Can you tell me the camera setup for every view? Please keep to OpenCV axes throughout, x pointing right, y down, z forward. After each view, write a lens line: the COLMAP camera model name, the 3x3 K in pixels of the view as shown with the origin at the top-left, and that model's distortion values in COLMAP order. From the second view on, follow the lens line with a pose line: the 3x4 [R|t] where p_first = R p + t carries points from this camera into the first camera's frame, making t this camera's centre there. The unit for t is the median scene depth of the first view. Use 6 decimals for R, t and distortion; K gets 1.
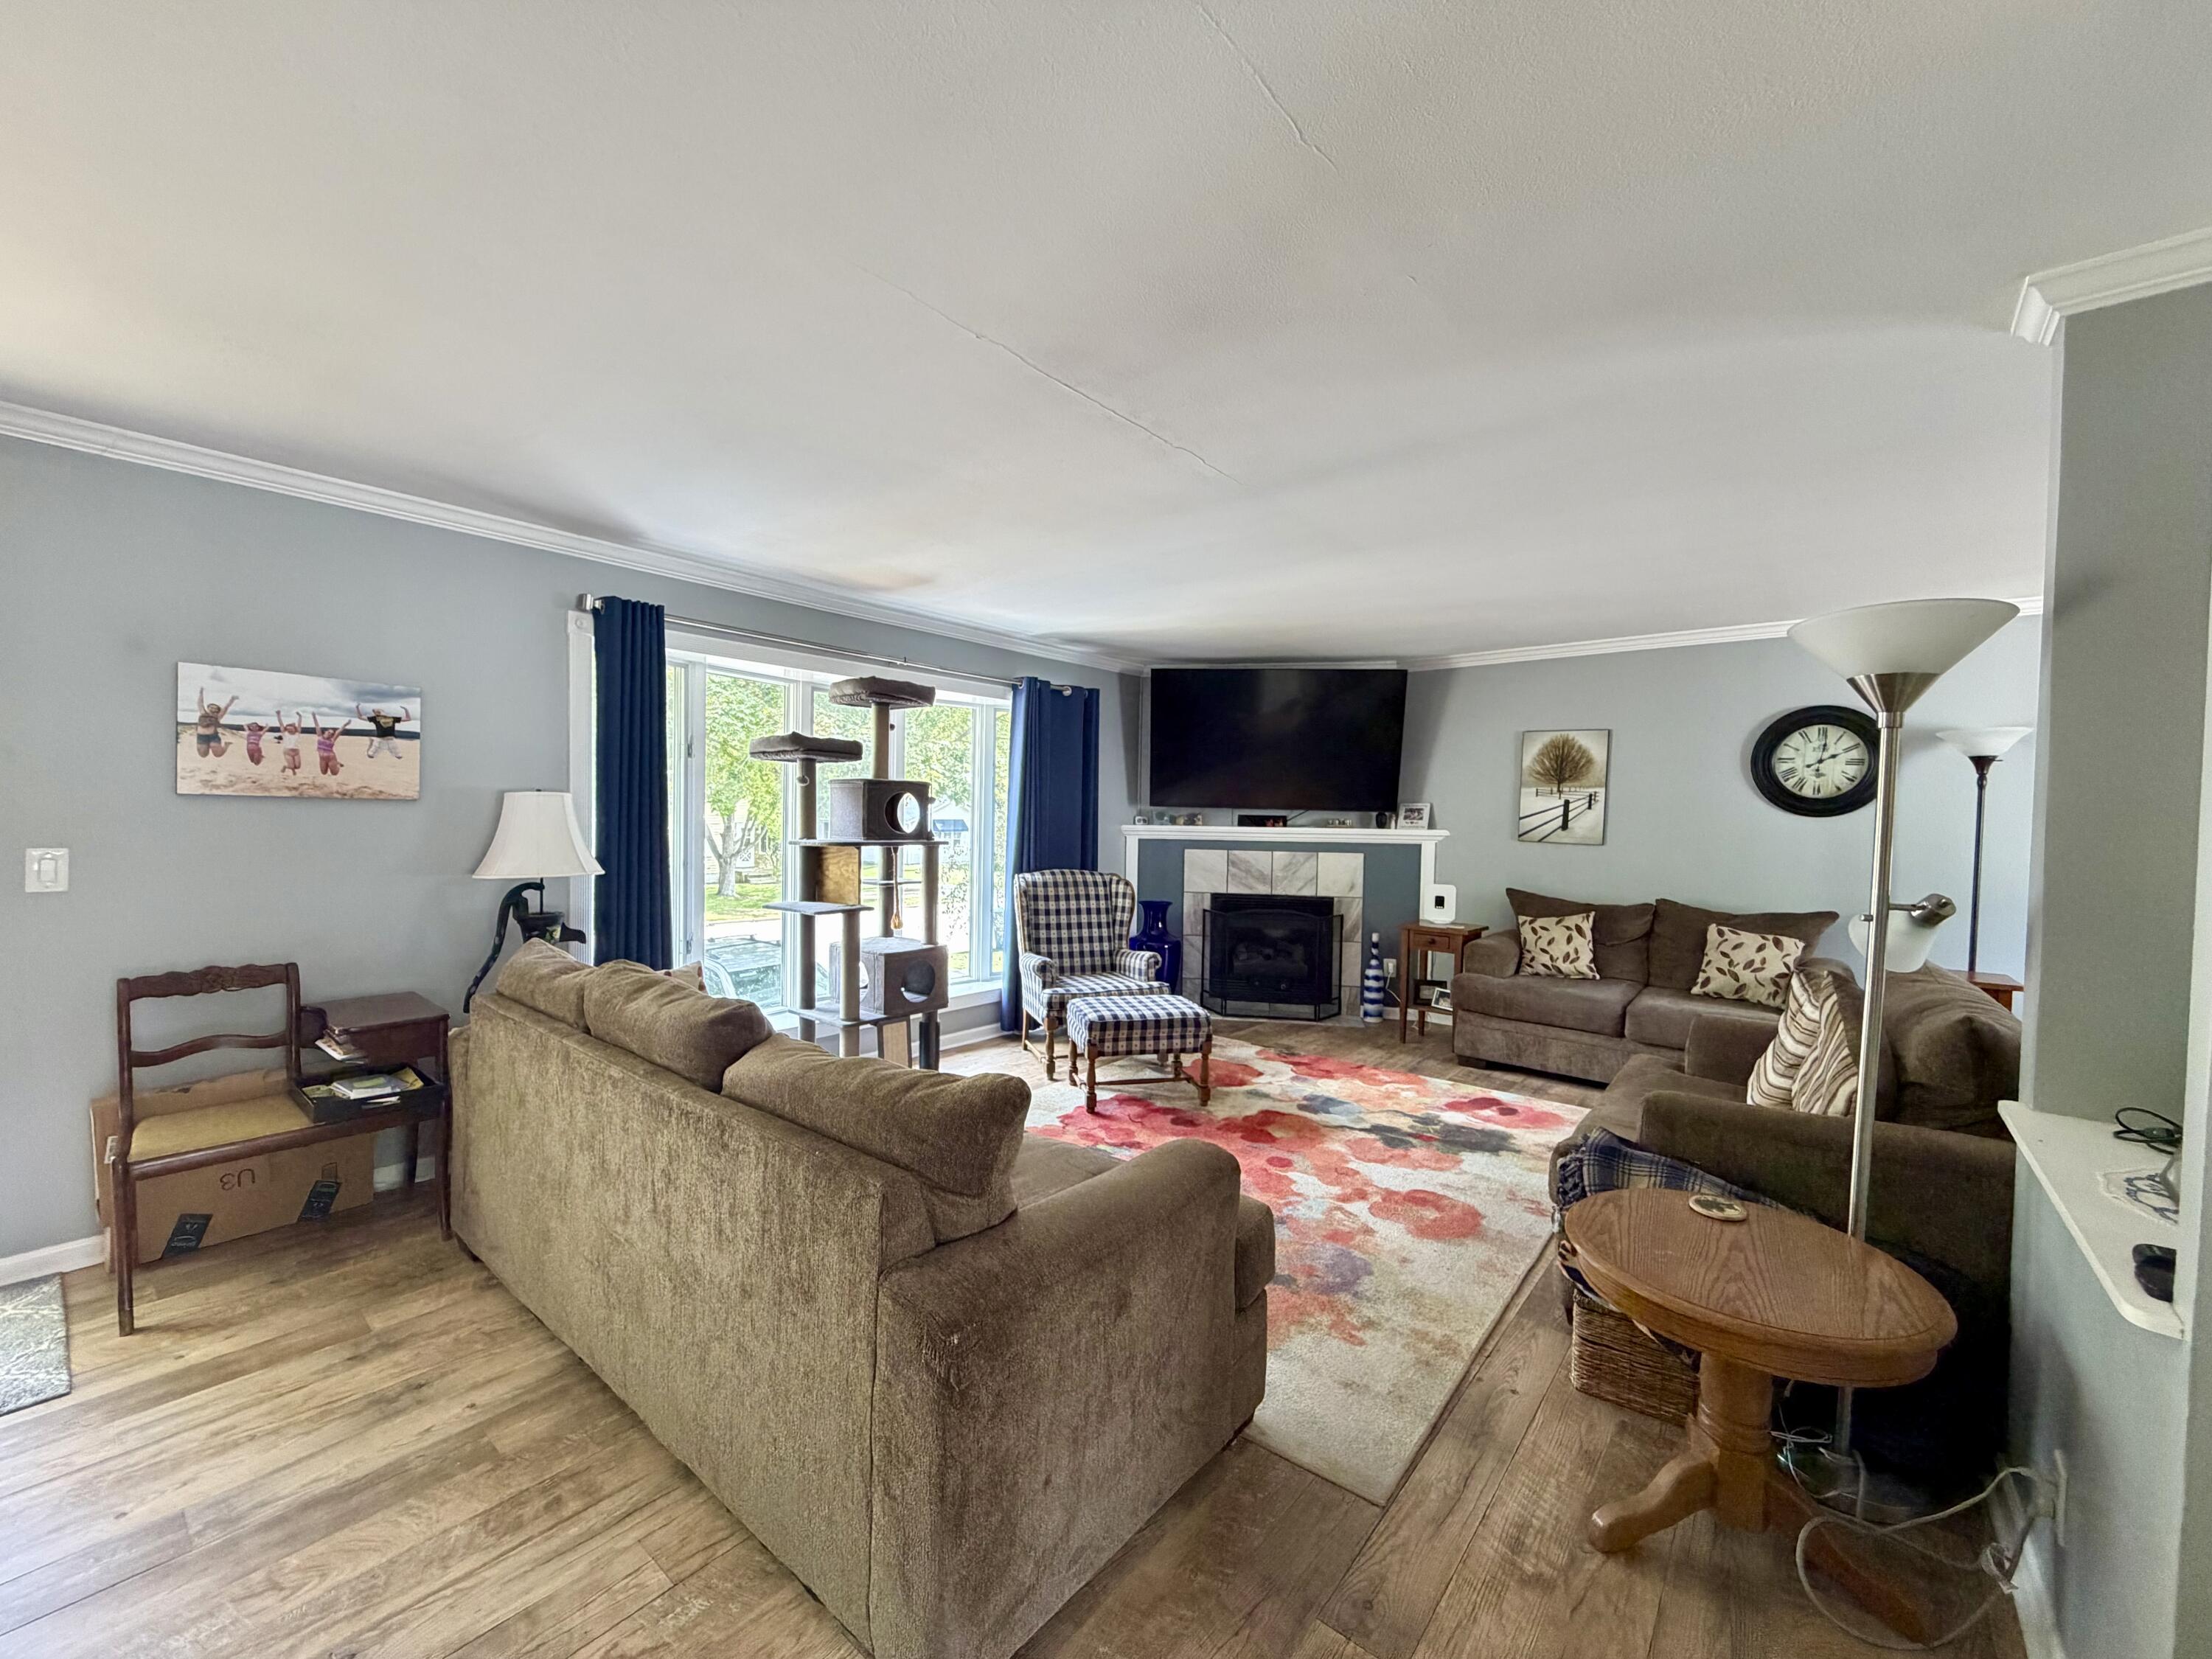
lens RADIAL K [[878.6, 0, 1100.2], [0, 878.6, 831.8], [0, 0, 1]] dist [-0.001796, 0.000063]
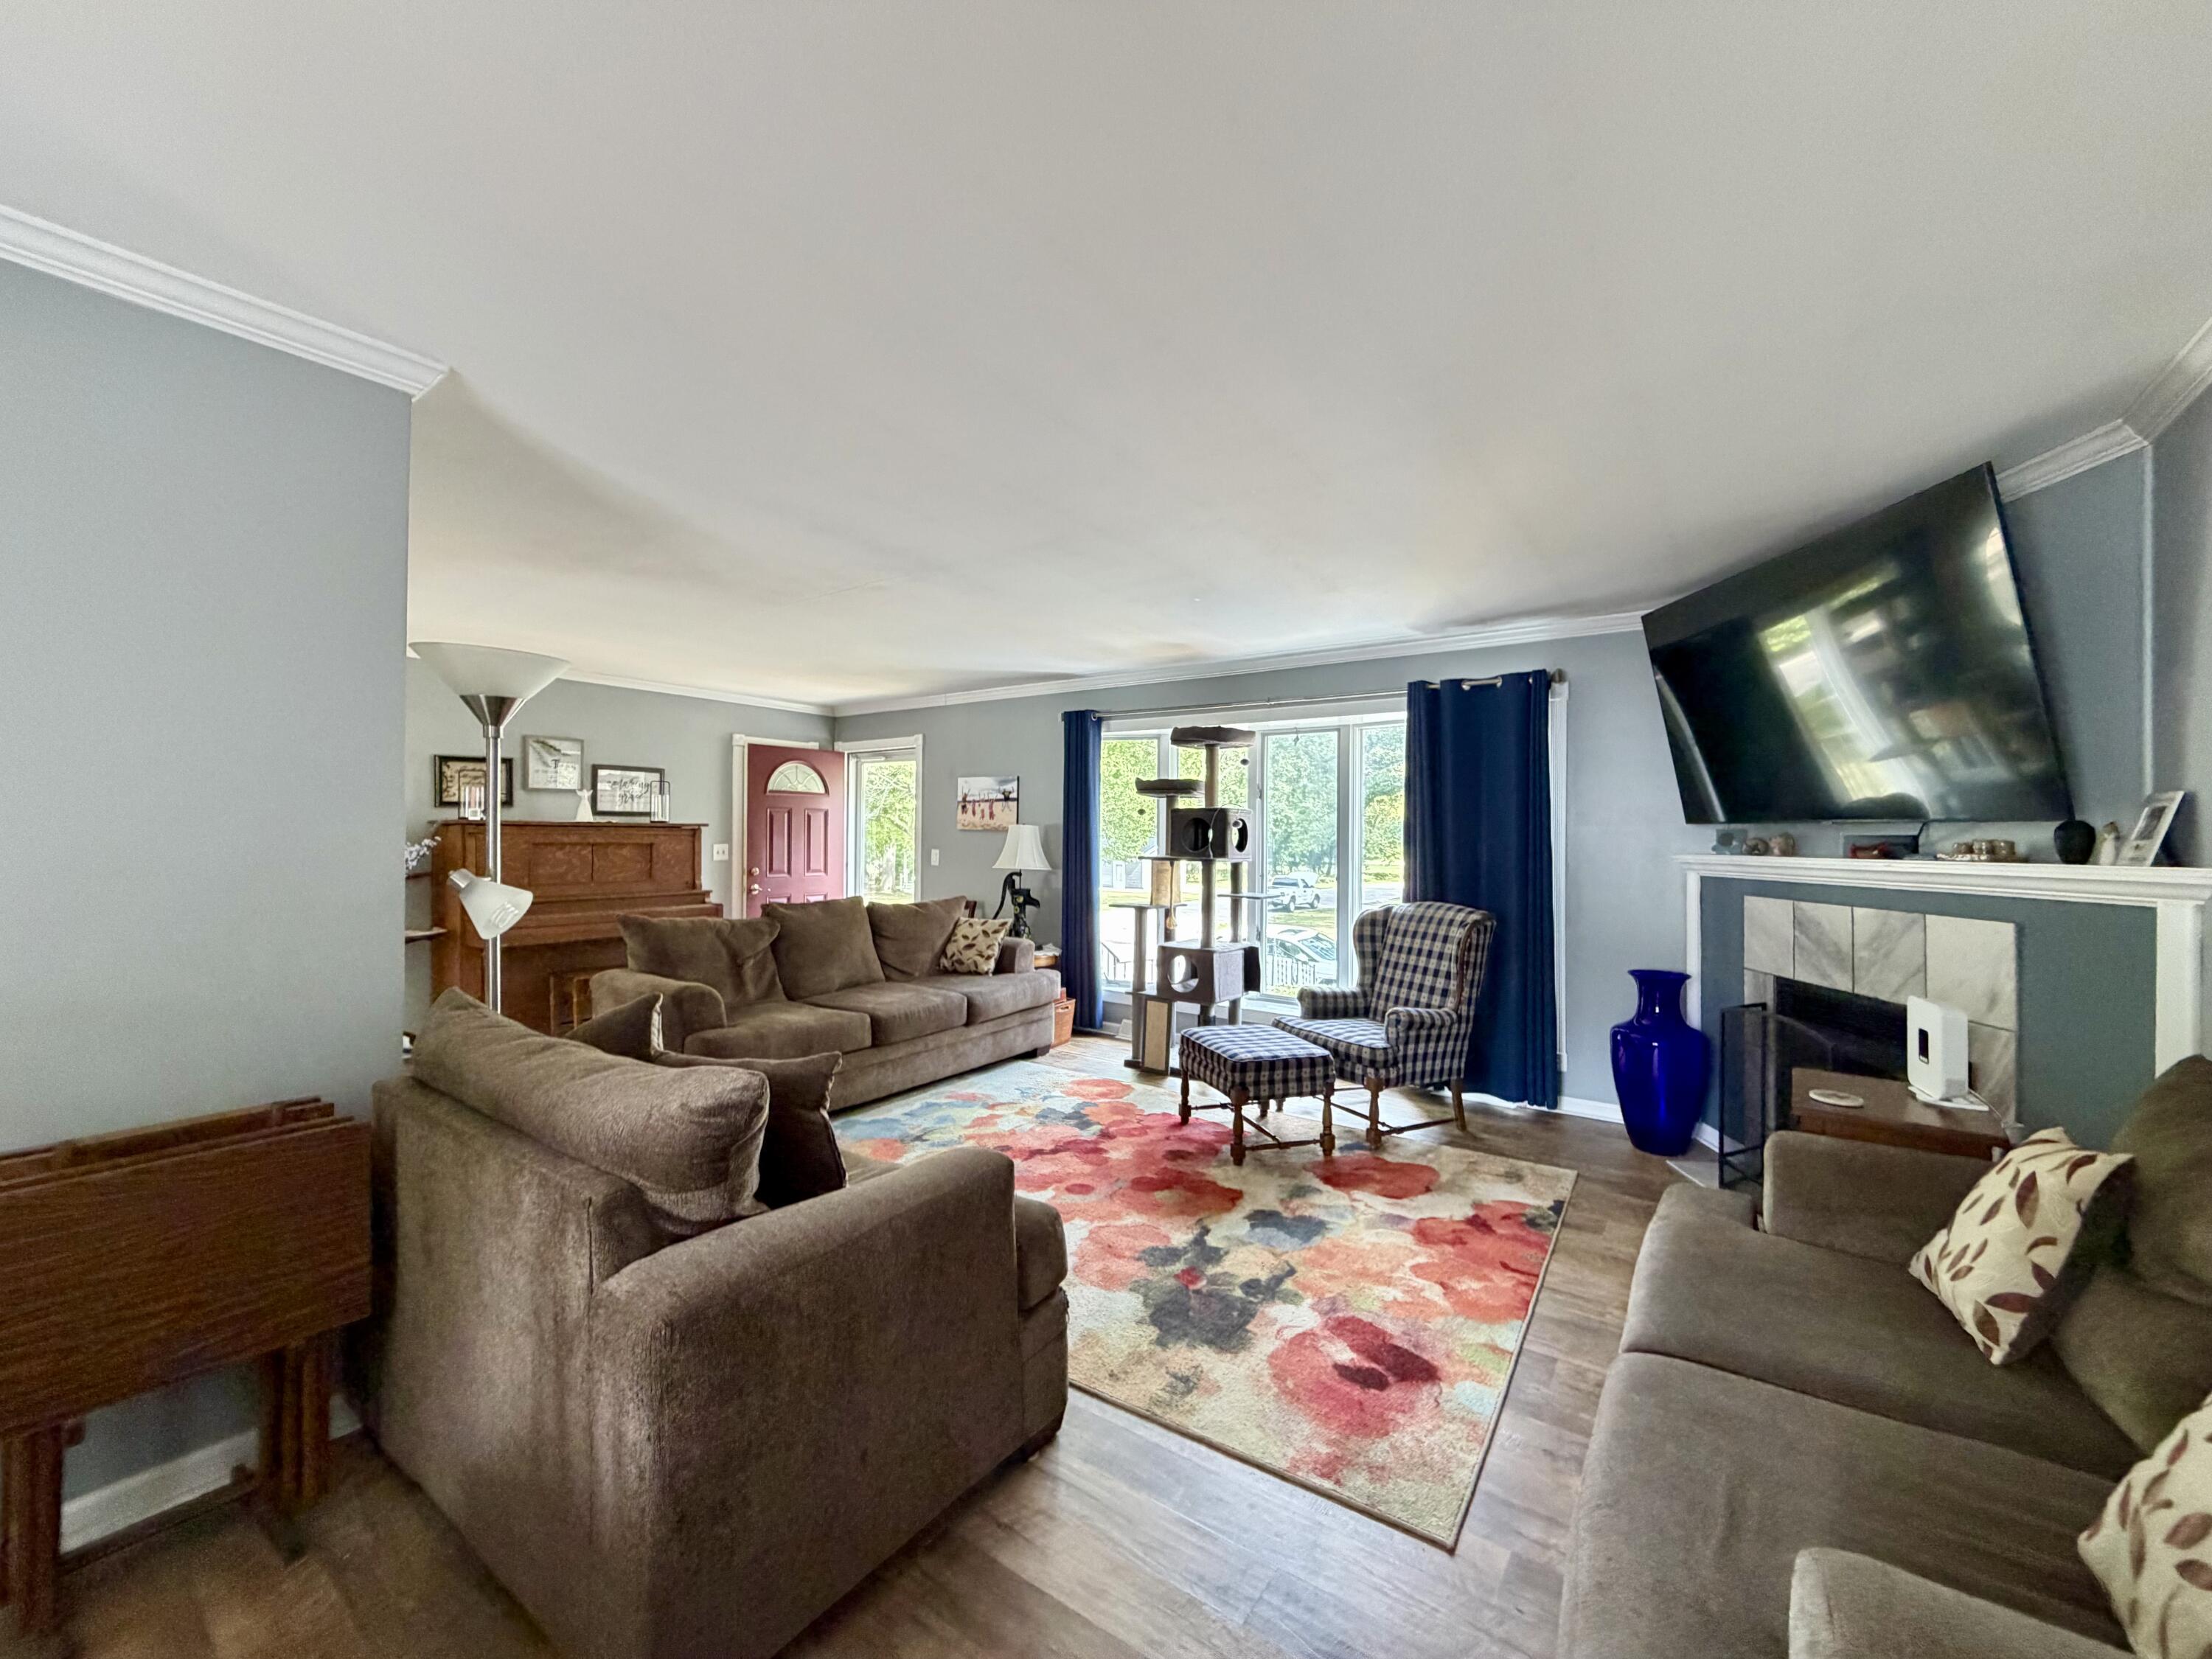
lens RADIAL K [[878.6, 0, 1094.2], [0, 878.6, 836.3], [0, 0, 1]] dist [-0.001796, 0.000063]
pose [[0.070700, -0.017316, -0.997347, 0.886071], [-0.032384, 0.999282, -0.019645, 0.008036], [0.996972, 0.033687, 0.070088, 0.711342]]
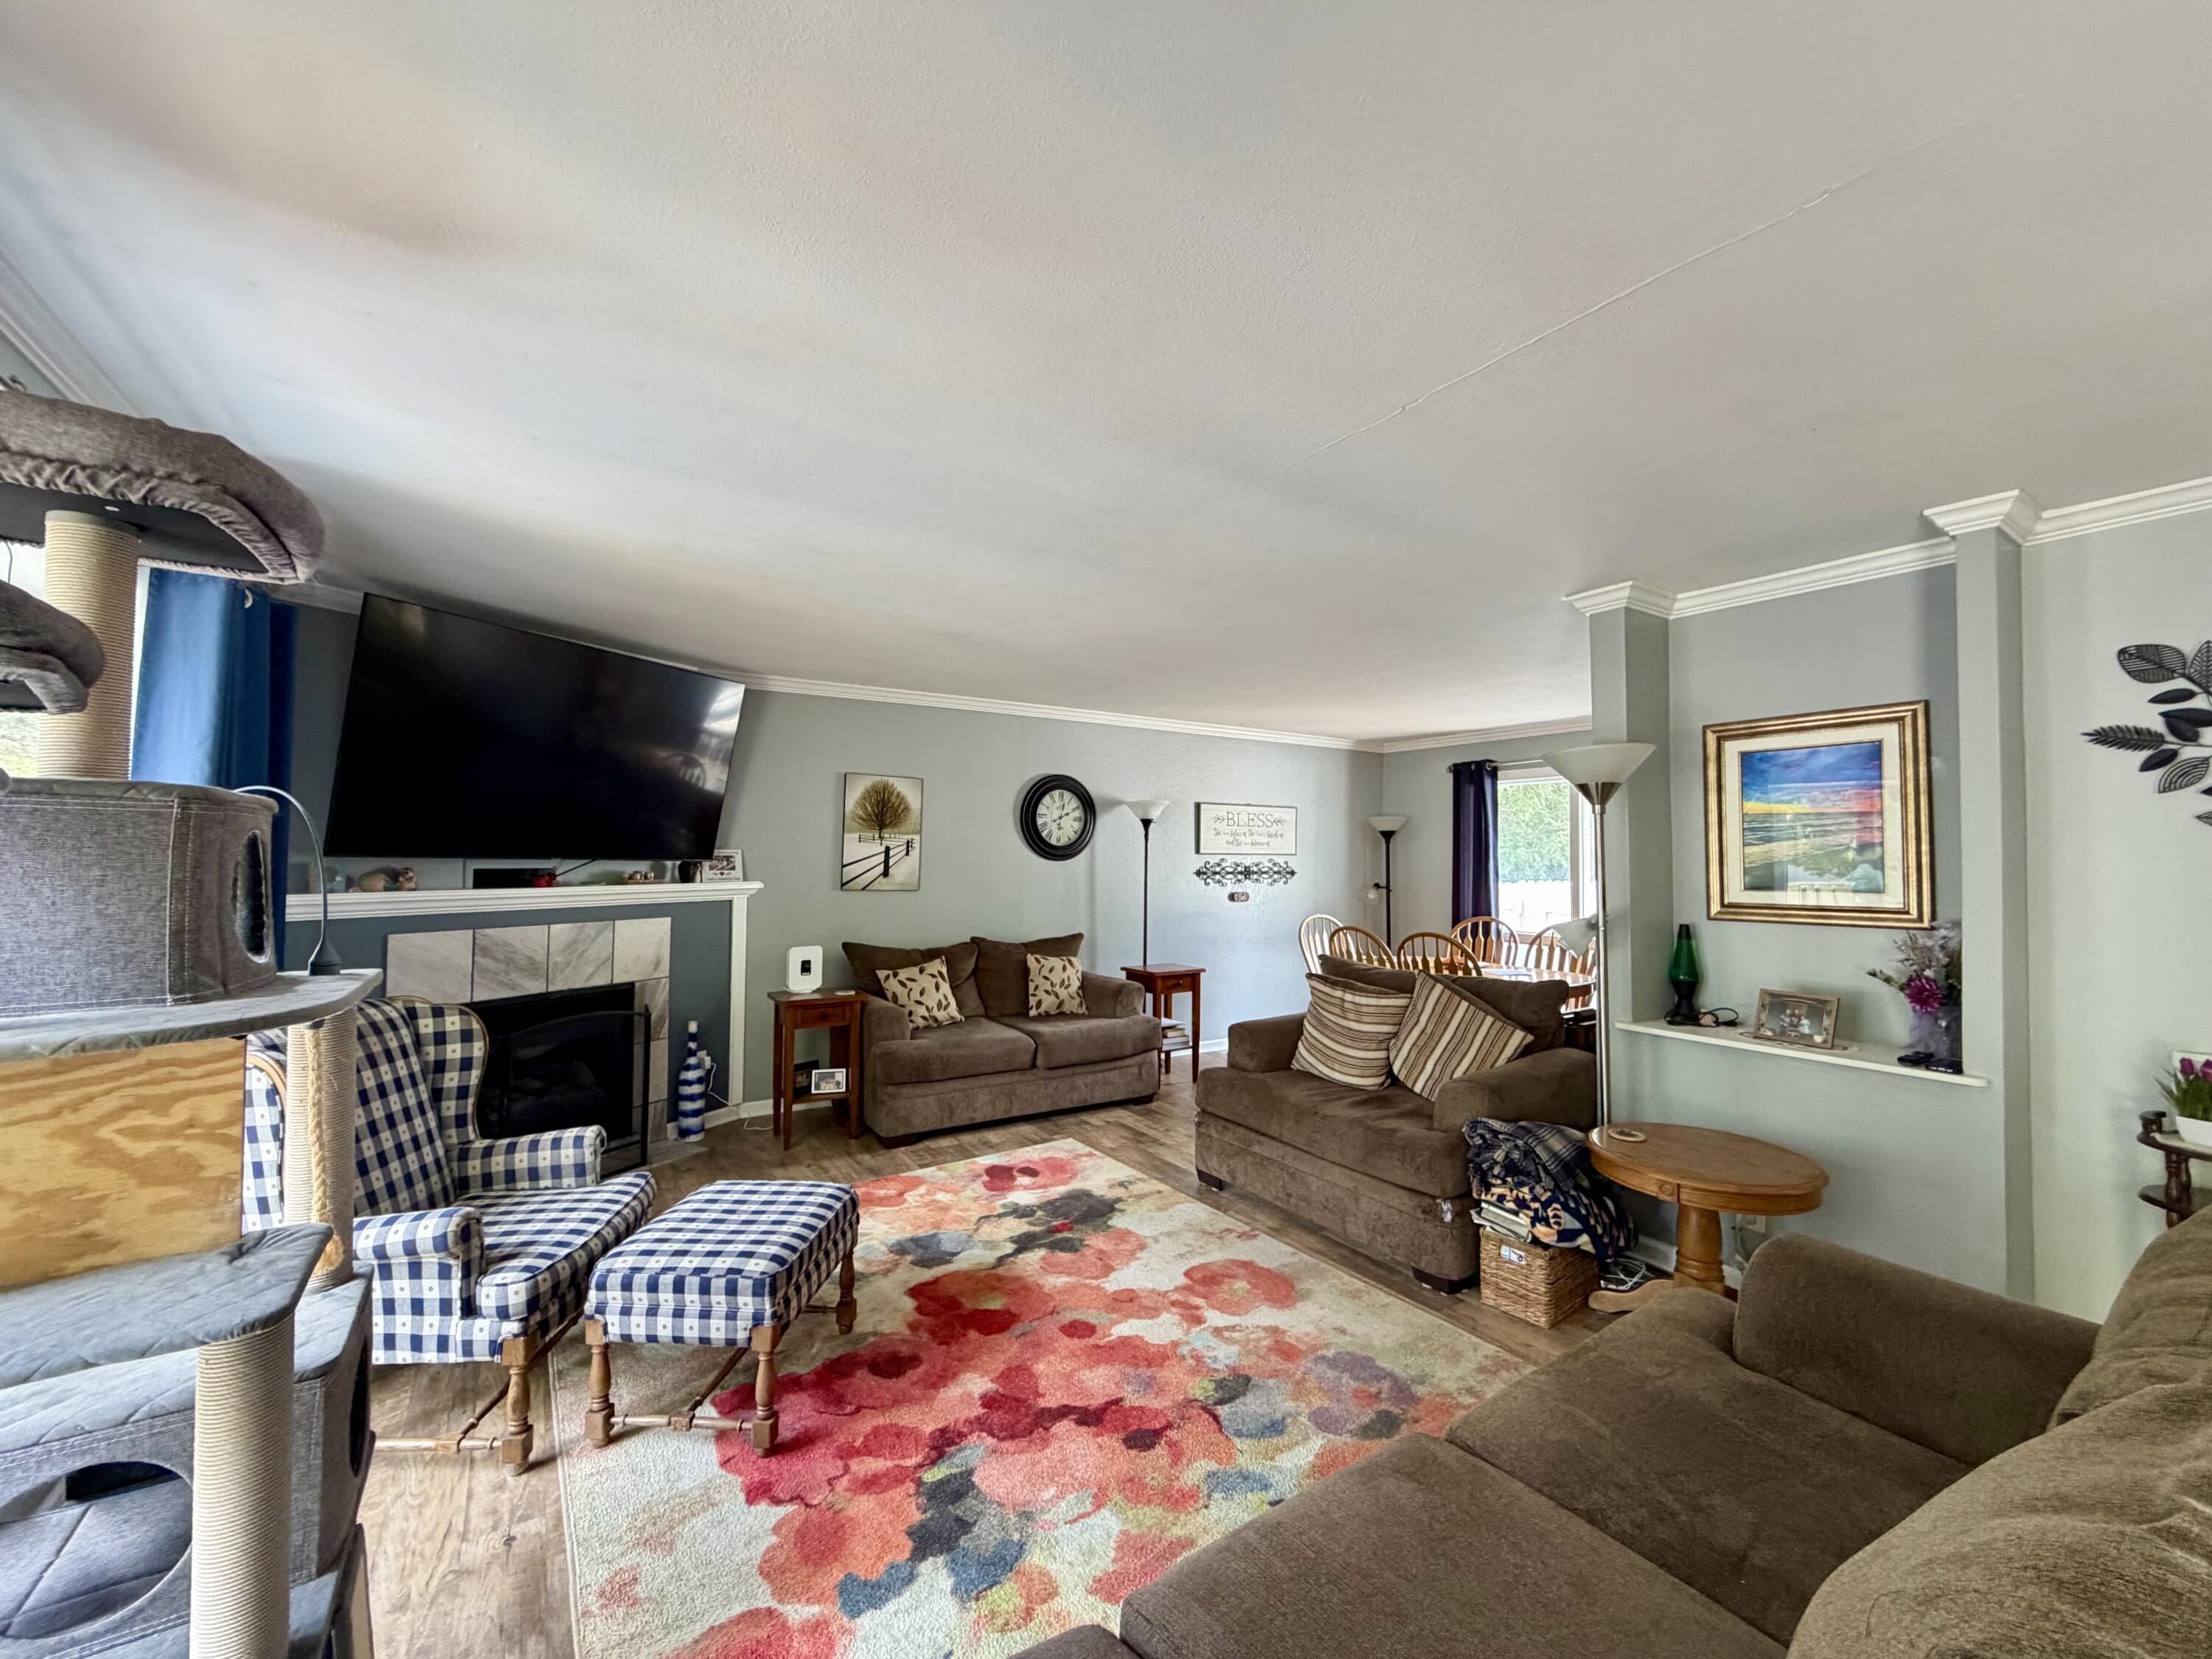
lens RADIAL K [[878.6, 0, 1095.5], [0, 878.6, 826.6], [0, 0, 1]] dist [-0.001796, 0.000063]
pose [[0.297035, 0.020515, 0.954646, -0.400535], [0.024438, 0.999278, -0.029078, -0.028231], [-0.954554, 0.031966, 0.296320, 0.567721]]
